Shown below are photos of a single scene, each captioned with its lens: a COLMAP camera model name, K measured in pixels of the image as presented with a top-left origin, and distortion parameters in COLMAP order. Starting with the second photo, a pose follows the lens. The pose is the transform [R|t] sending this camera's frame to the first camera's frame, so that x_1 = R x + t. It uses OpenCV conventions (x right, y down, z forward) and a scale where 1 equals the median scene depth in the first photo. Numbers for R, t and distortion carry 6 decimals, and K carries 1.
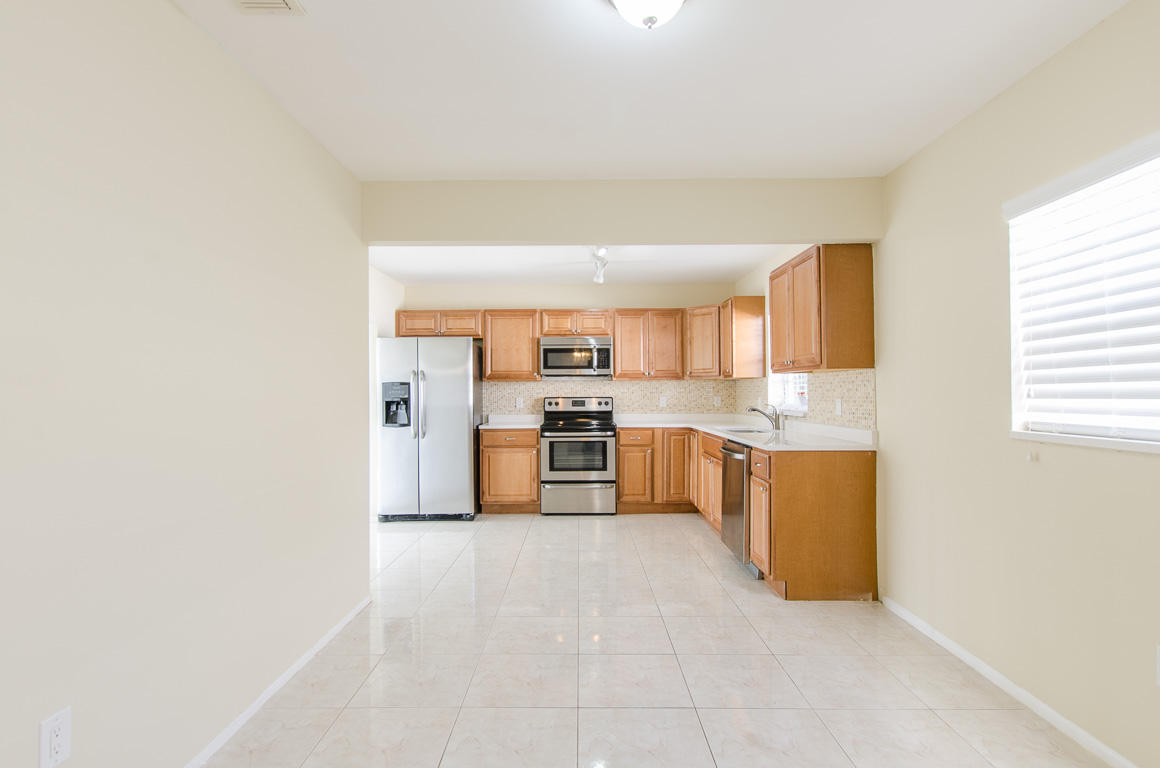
lens RADIAL K [[590.0, 0, 579.5], [0, 590.0, 383.5], [0, 0, 1]] dist [0.011600, -0.000661]
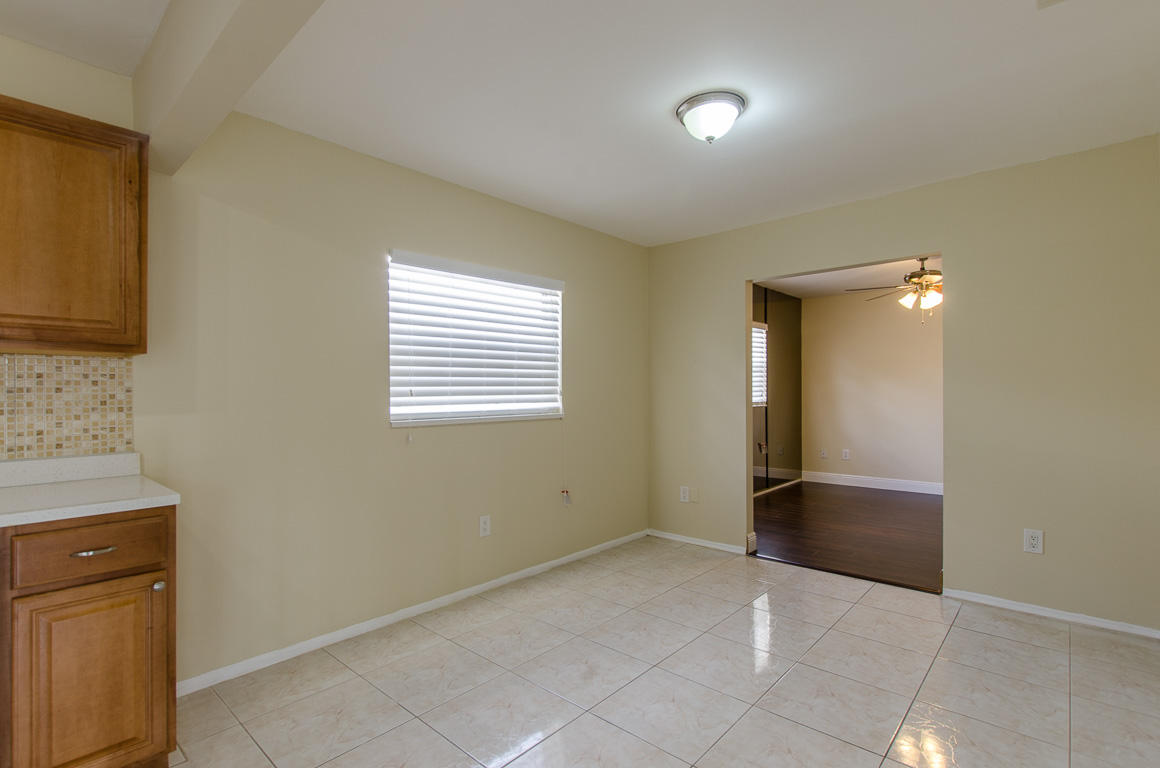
lens RADIAL K [[543.4, 0, 582.1], [0, 543.4, 389.1], [0, 0, 1]] dist [0.001404, 0.000007]
pose [[-0.748919, 0.012956, 0.662534, -0.175452], [0.001606, 0.999841, -0.017736, 0.013487], [-0.662659, -0.012218, -0.748822, 0.702493]]
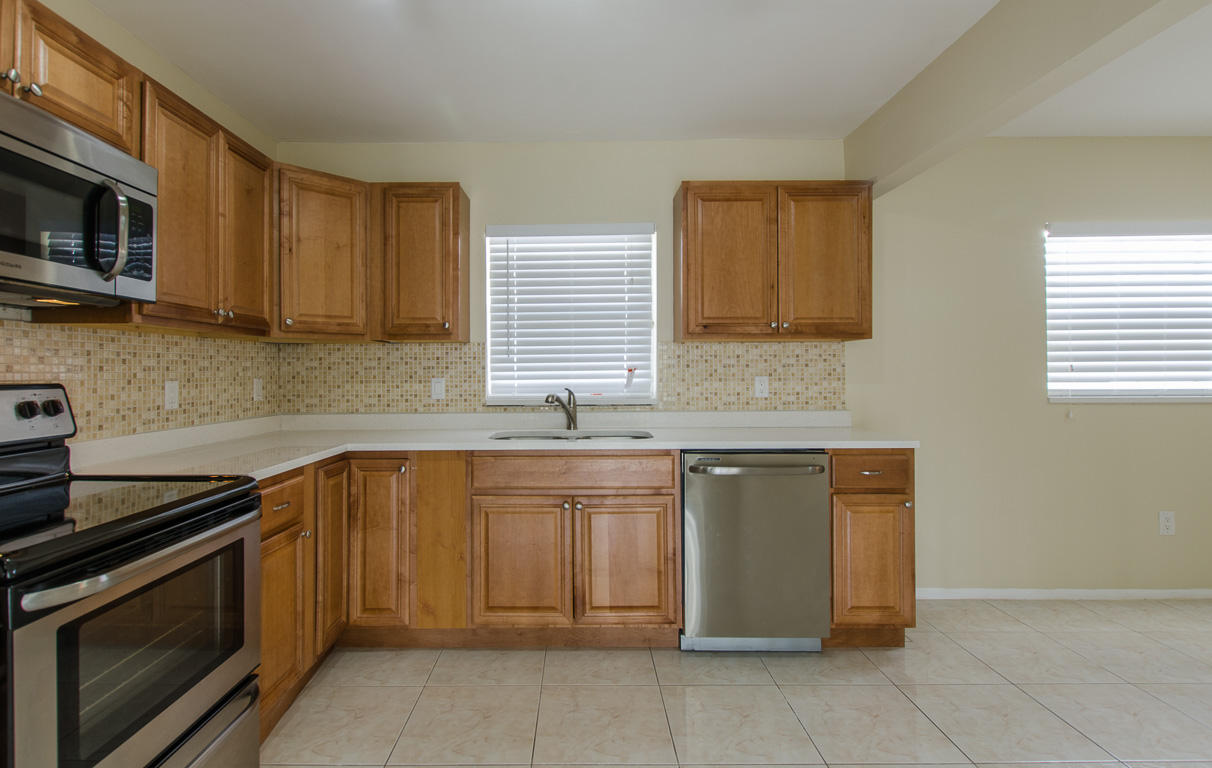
lens RADIAL K [[582.7, 0, 579.4], [0, 582.7, 365.5], [0, 0, 1]] dist [0.002290, -0.004456]
pose [[0.003721, 0.013301, 0.999905, -0.229568], [-0.011388, 0.999847, -0.013258, 0.016443], [-0.999928, -0.011338, 0.003872, 0.829467]]
